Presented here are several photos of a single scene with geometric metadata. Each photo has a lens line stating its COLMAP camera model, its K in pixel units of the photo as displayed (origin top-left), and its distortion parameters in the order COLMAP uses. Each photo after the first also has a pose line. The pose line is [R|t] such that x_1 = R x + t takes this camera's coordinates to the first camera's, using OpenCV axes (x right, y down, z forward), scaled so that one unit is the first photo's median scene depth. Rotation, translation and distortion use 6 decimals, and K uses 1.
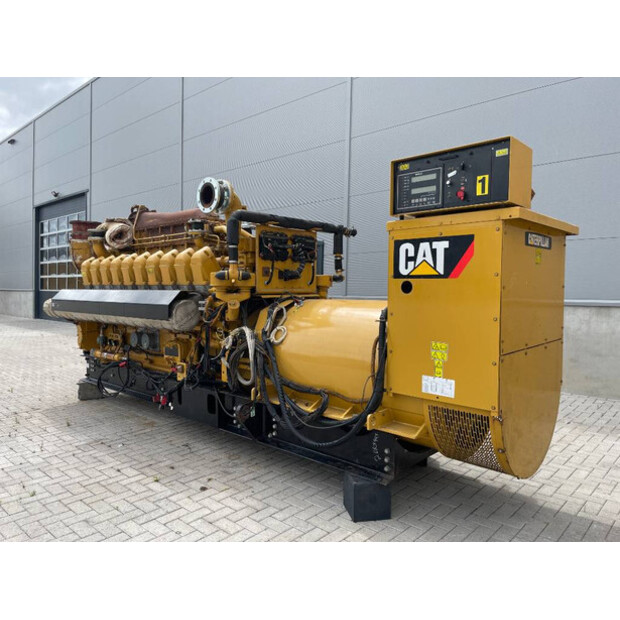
lens RADIAL K [[469.6, 0, 305.7], [0, 469.6, 303.9], [0, 0, 1]] dist [0.079650, -0.102116]
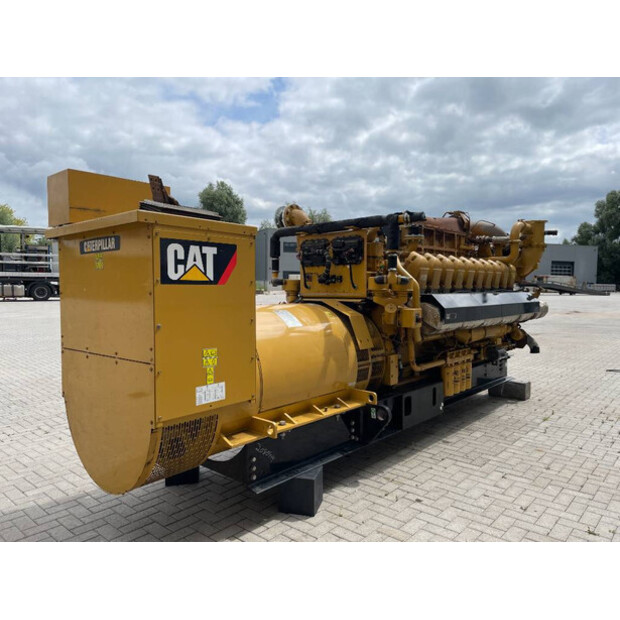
lens RADIAL K [[469.6, 0, 310.4], [0, 469.6, 305.1], [0, 0, 1]] dist [0.079650, -0.102116]
pose [[-0.038432, -0.048831, 0.998067, -0.676958], [0.035509, 0.998108, 0.050201, -0.050168], [-0.998630, 0.037369, -0.036625, 0.789015]]
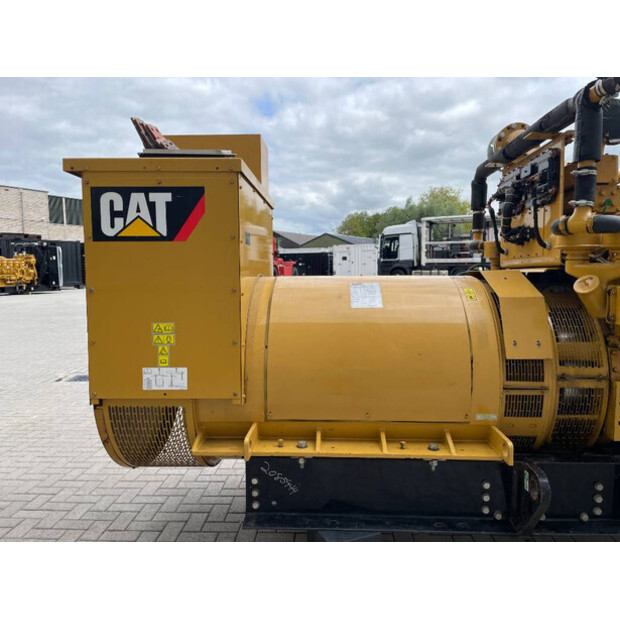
lens RADIAL K [[469.6, 0, 308.6], [0, 469.6, 305.4], [0, 0, 1]] dist [0.079650, -0.102116]
pose [[0.751386, -0.056372, 0.657451, -0.050673], [0.034428, 0.998336, 0.046253, 0.023101], [-0.658964, -0.012119, 0.752077, 0.240859]]
